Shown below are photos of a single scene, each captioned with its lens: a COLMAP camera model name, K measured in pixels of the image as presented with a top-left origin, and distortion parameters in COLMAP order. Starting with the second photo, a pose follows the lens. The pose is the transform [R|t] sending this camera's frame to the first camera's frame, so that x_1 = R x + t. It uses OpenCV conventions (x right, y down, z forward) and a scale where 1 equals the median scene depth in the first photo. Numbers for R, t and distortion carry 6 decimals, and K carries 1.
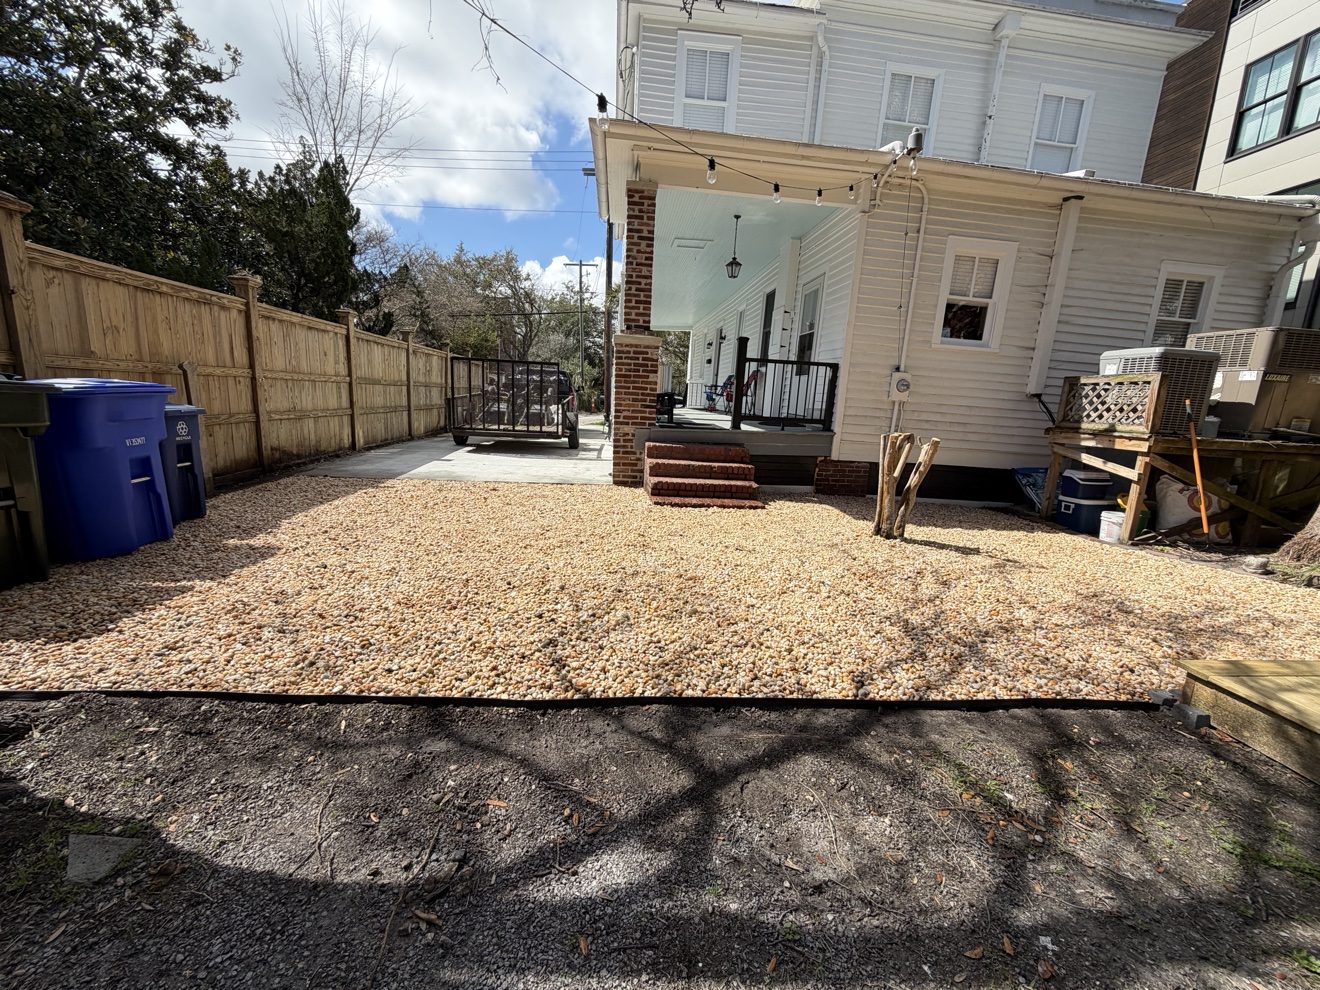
lens RADIAL K [[525.1, 0, 657.3], [0, 525.1, 497.0], [0, 0, 1]] dist [-0.002902, 0.000368]
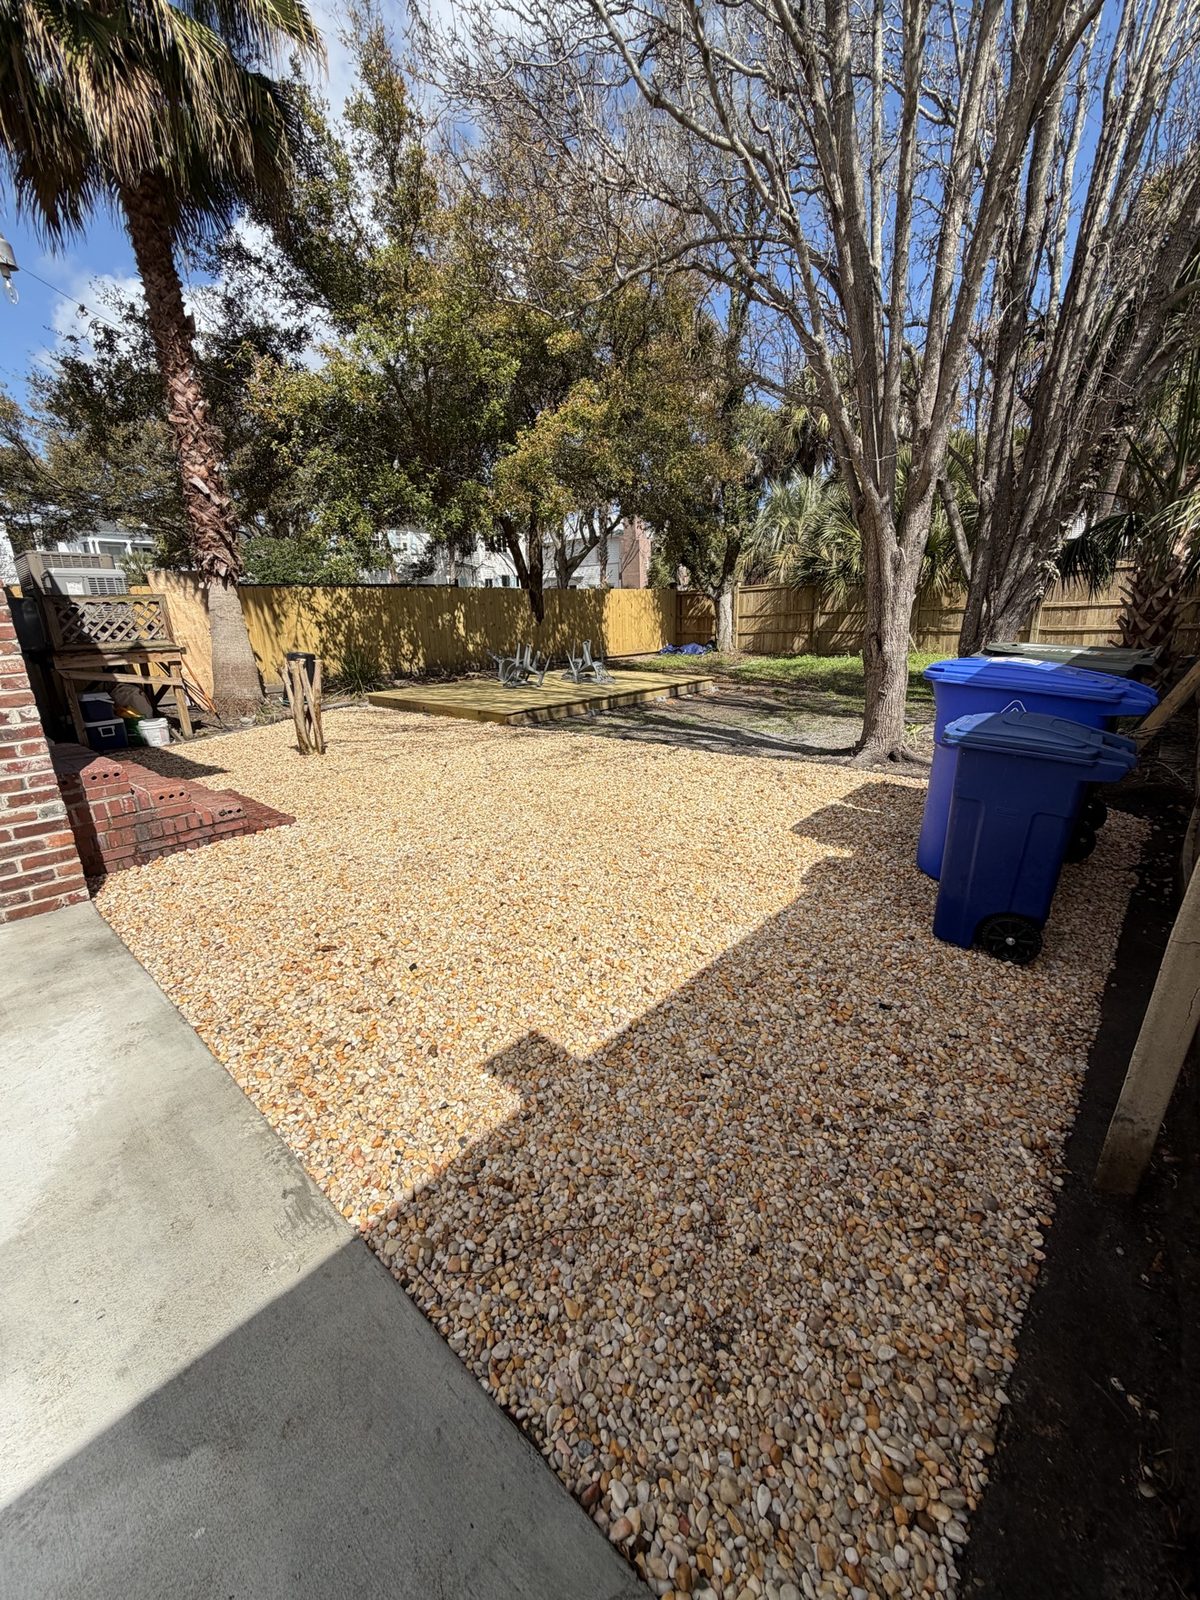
lens RADIAL K [[636.4, 0, 602.9], [0, 636.4, 802.5], [0, 0, 1]] dist [-0.002902, 0.000368]
pose [[-0.680527, -0.247828, 0.689539, -0.775636], [0.125603, 0.887678, 0.443002, -0.299567], [-0.721877, 0.388083, -0.572961, 1.160252]]
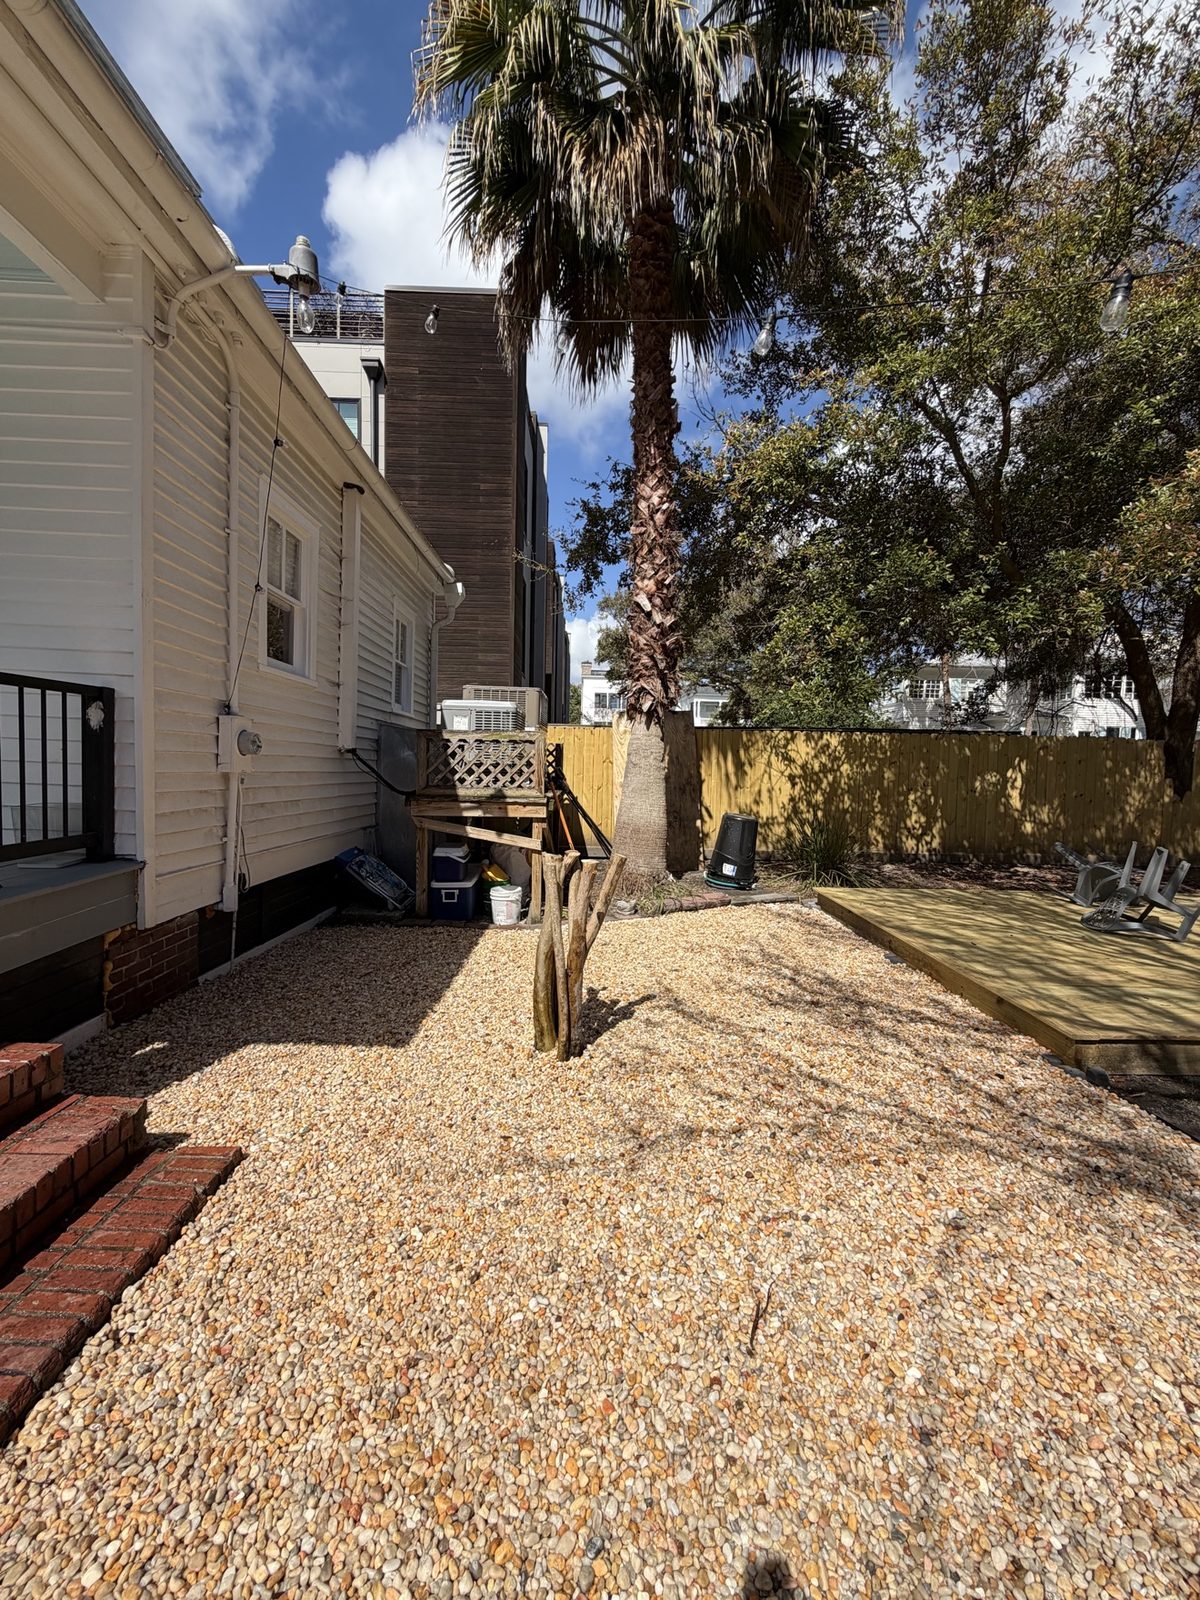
lens RADIAL K [[636.4, 0, 598.9], [0, 636.4, 799.7], [0, 0, 1]] dist [-0.002902, 0.000368]
pose [[0.071484, -0.111790, 0.991157, -0.135111], [0.169461, 0.980614, 0.098379, -0.191591], [-0.982941, 0.160929, 0.089042, 0.736457]]
